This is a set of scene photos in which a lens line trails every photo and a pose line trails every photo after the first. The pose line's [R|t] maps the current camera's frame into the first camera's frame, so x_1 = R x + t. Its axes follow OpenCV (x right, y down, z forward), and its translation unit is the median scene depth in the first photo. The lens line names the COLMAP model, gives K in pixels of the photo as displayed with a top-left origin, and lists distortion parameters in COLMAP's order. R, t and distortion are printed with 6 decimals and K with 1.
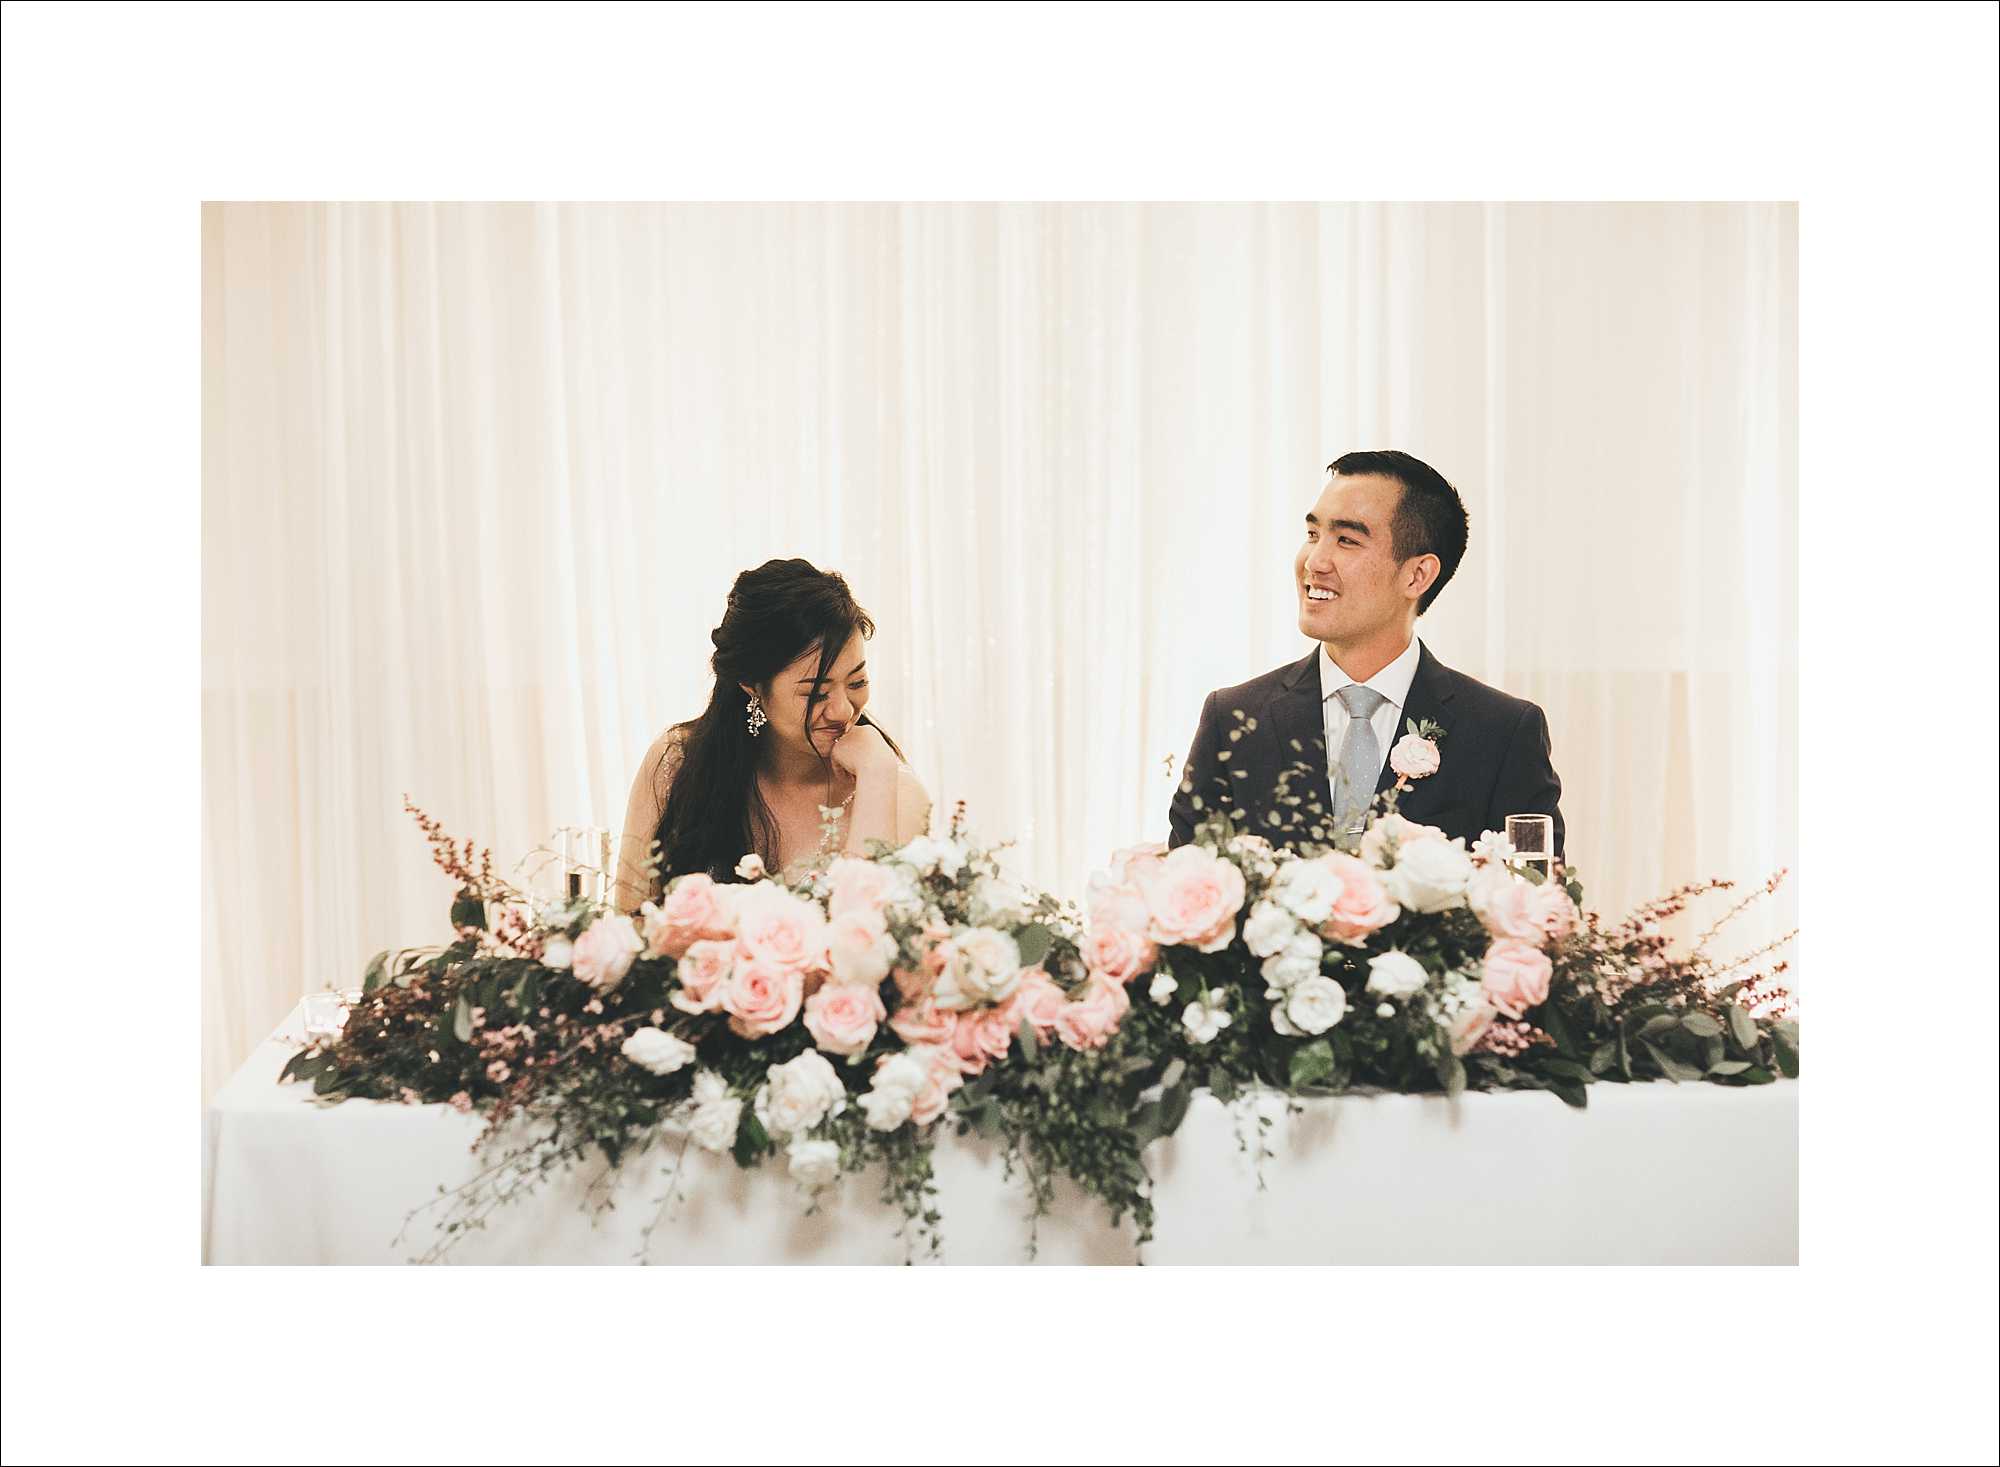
lens RADIAL K [[3832.4, 0, 1006.6], [0, 3832.4, 736.2], [0, 0, 1]] dist [-0.094285, 0.000000]
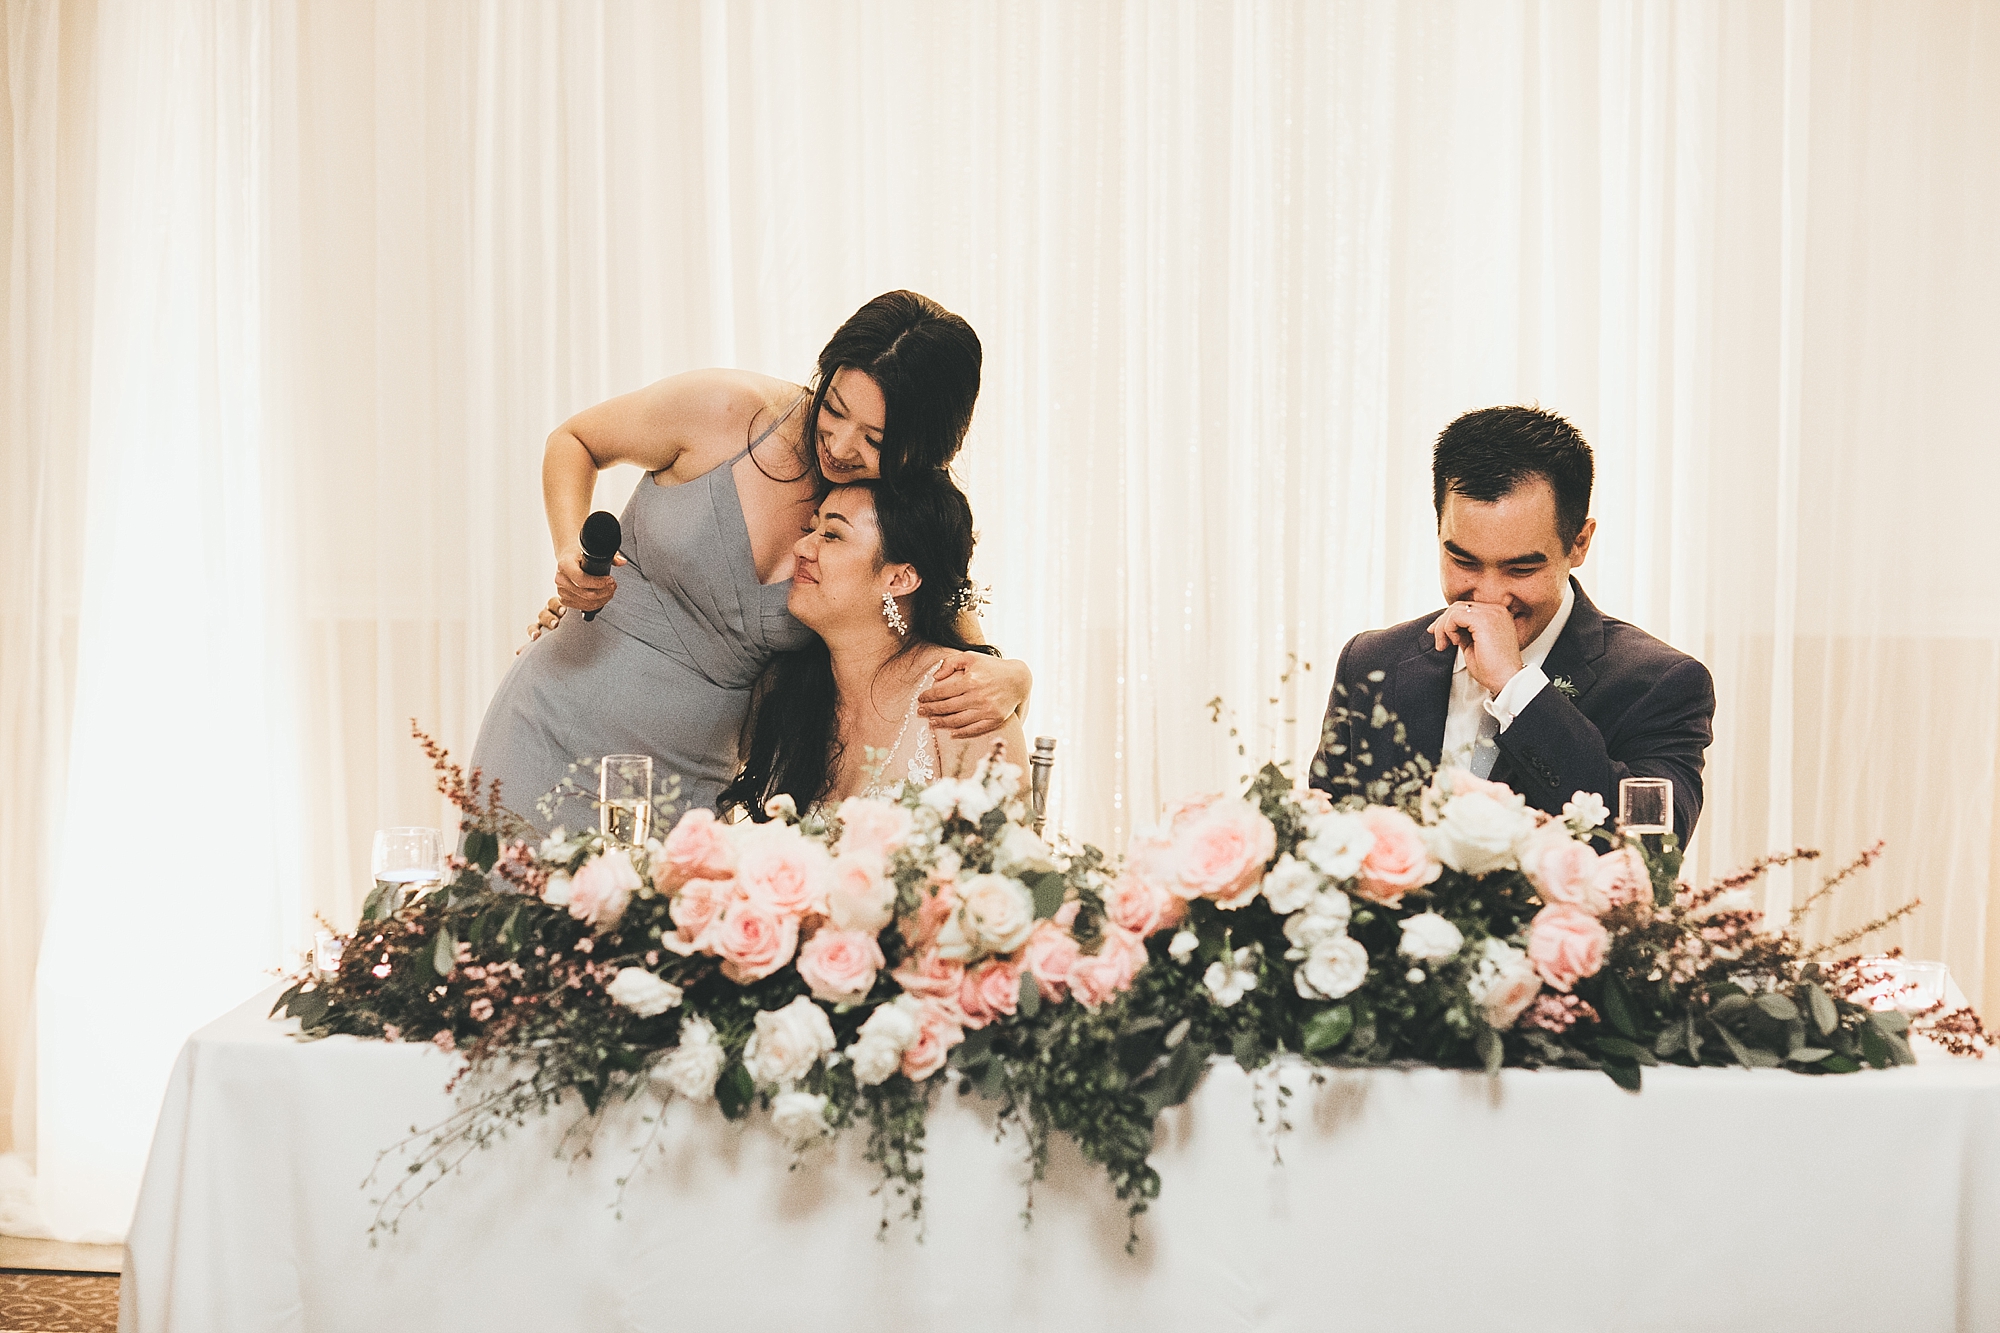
lens RADIAL K [[4802.0, 0, 1009.3], [0, 4802.0, 666.6], [0, 0, 1]] dist [-0.104662, 0.000000]
pose [[0.991746, 0.025525, -0.125650, 0.144009], [-0.027208, 0.999561, -0.011697, 0.012701], [0.125296, 0.015020, 0.992006, -0.166532]]
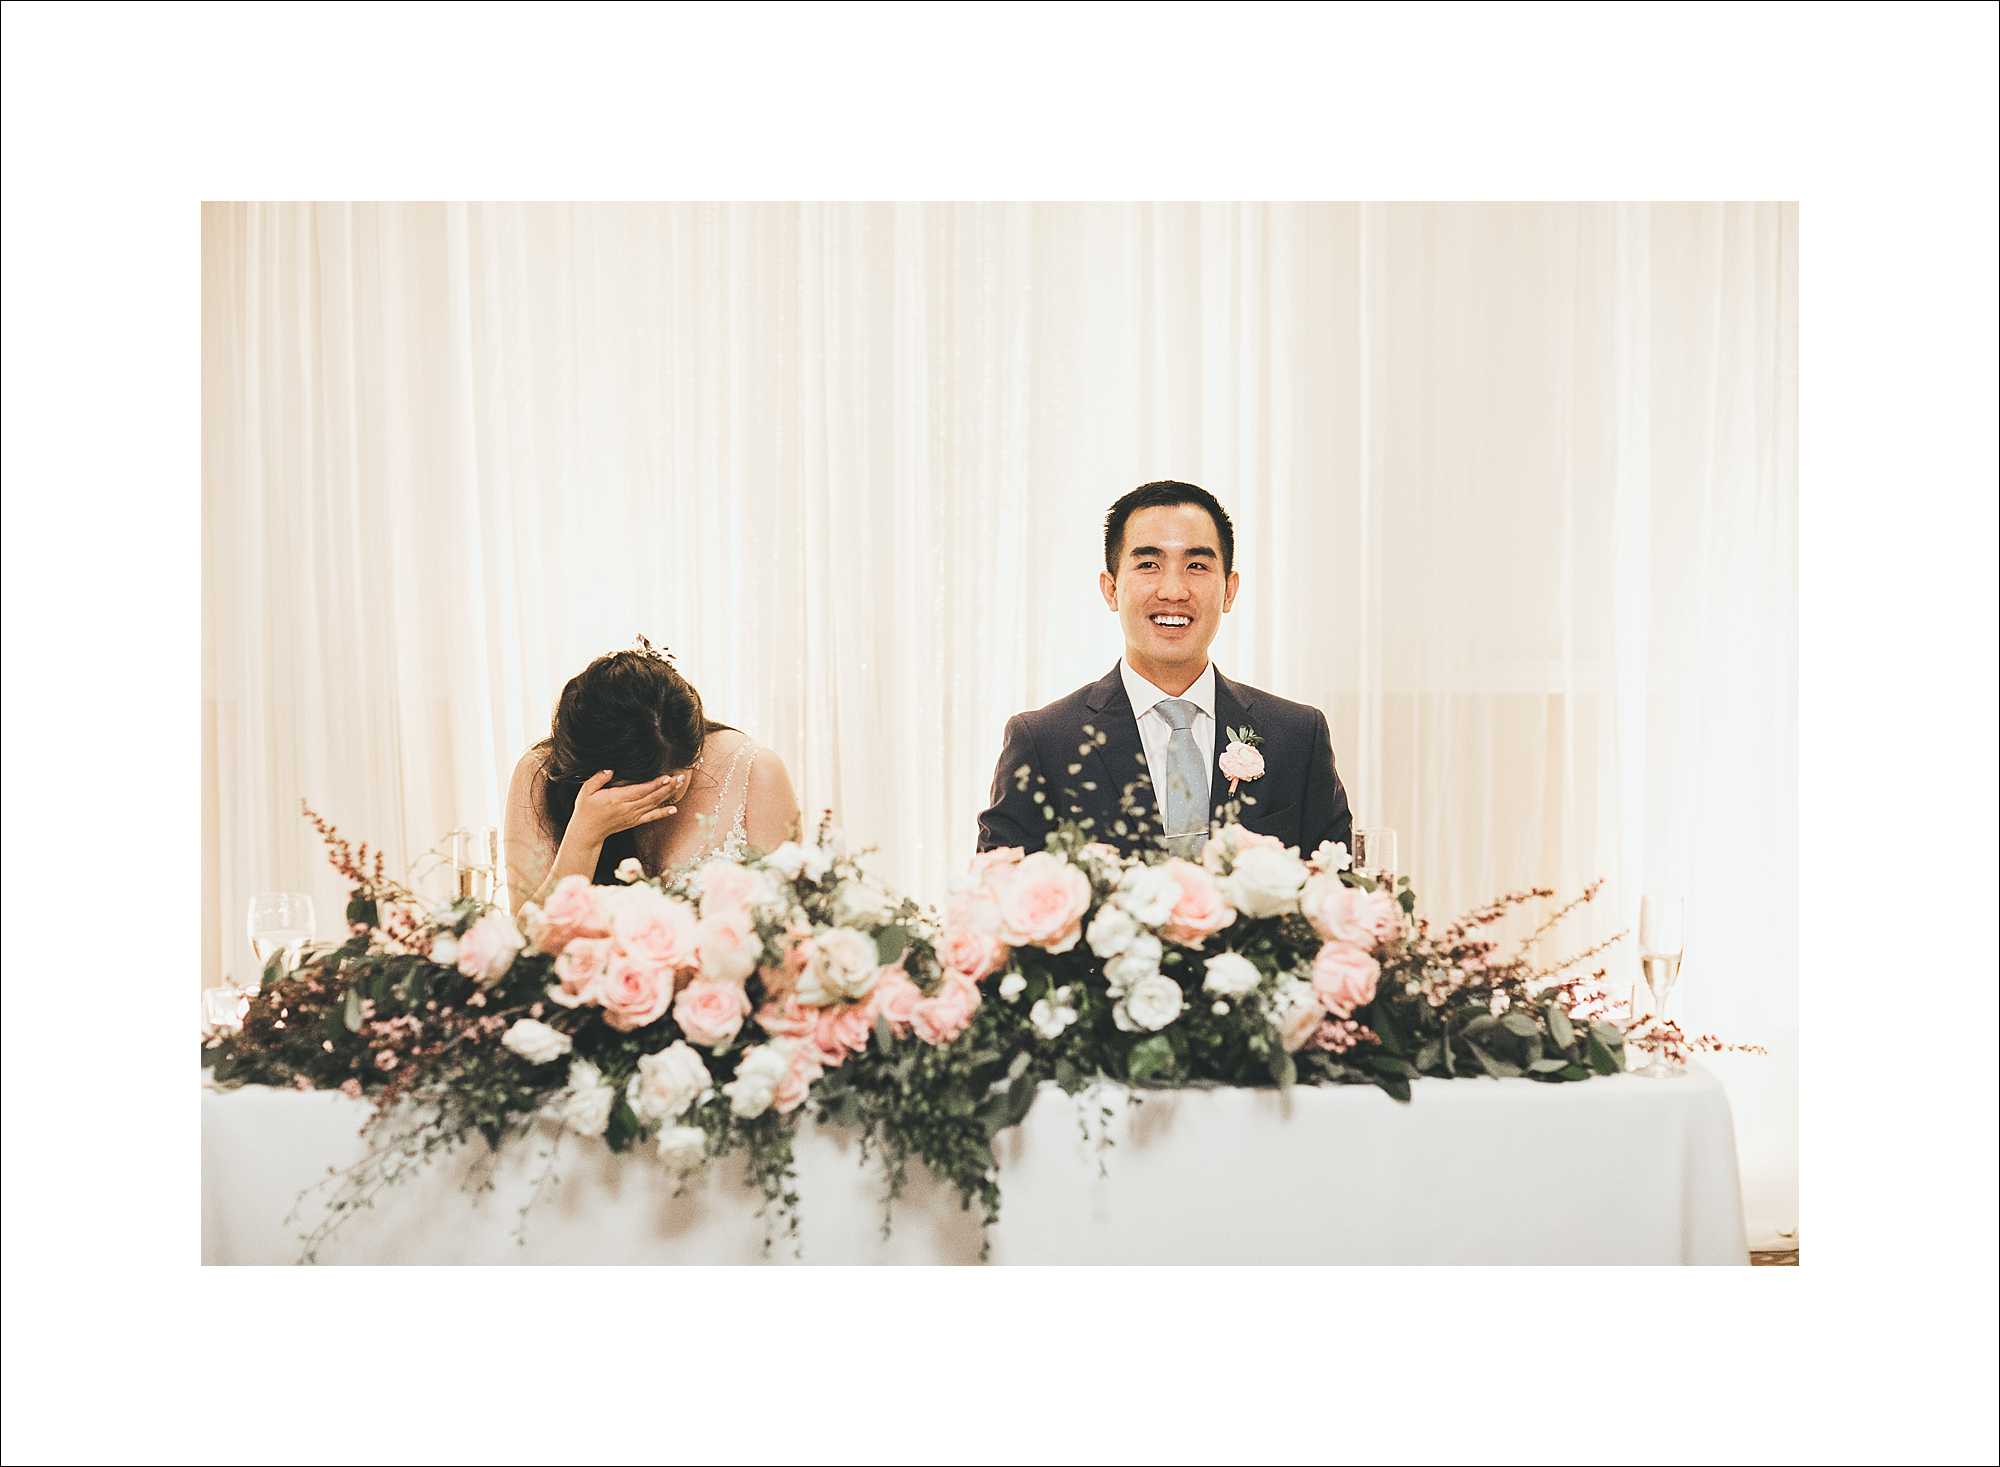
lens RADIAL K [[3832.4, 0, 989.5], [0, 3832.4, 735.0], [0, 0, 1]] dist [-0.094285, 0.000000]
pose [[0.999923, 0.007486, 0.009926, 0.023375], [-0.007433, 0.999958, -0.005350, 0.001746], [-0.009966, 0.005276, 0.999936, -0.063989]]
